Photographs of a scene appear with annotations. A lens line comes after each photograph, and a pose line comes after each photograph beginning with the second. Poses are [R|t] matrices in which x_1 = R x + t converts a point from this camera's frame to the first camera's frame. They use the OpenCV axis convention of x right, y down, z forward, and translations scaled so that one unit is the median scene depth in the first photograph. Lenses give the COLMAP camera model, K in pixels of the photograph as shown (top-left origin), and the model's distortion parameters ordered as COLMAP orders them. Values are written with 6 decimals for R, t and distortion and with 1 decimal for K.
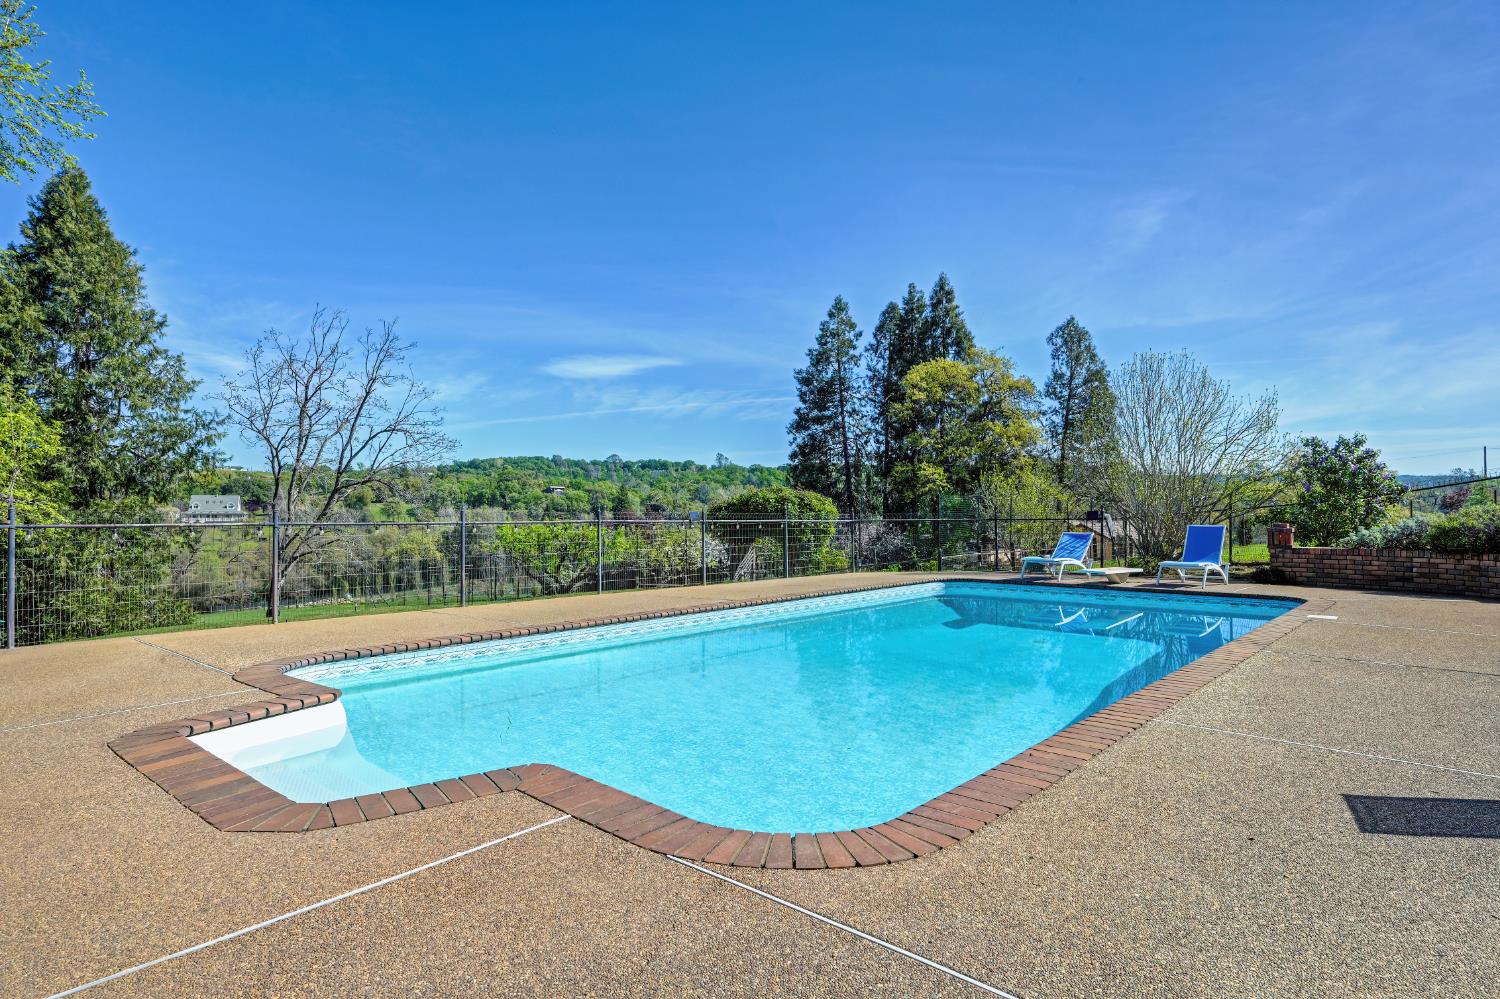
lens RADIAL K [[830.3, 0, 754.2], [0, 830.3, 504.6], [0, 0, 1]] dist [-0.019602, -0.000527]
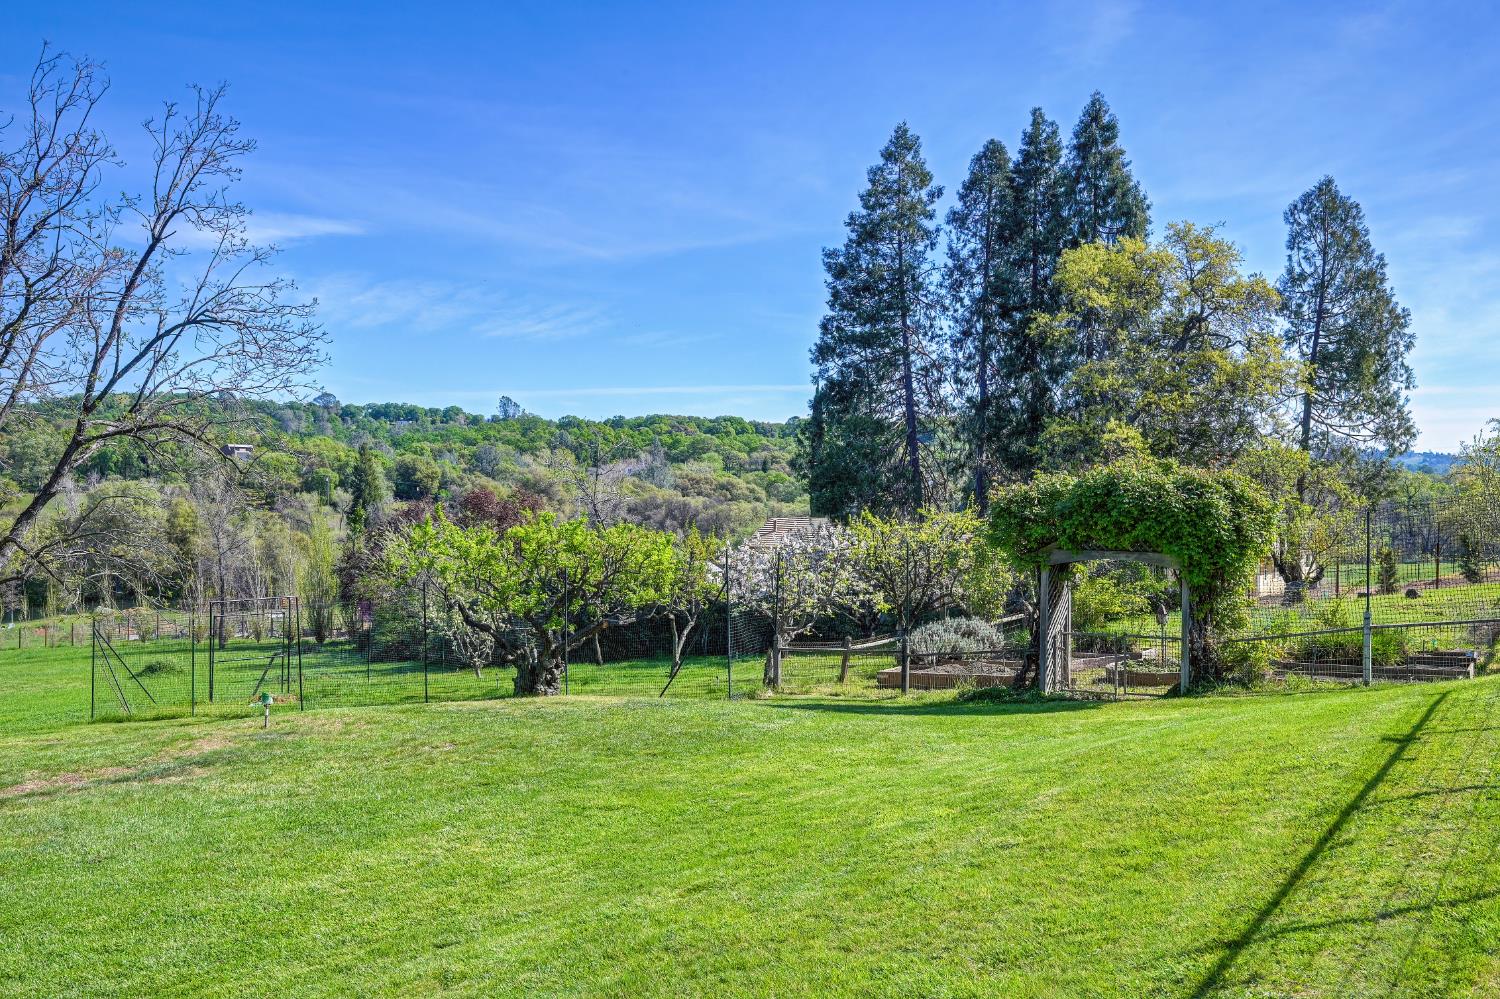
lens RADIAL K [[1320.8, 0, 749.8], [0, 1320.8, 496.2], [0, 0, 1]] dist [-0.007891, -0.009359]
pose [[0.988248, 0.016761, 0.151938, -0.136723], [-0.018344, 0.999791, 0.009026, -0.001232], [-0.151755, -0.011707, 0.988349, 0.113908]]
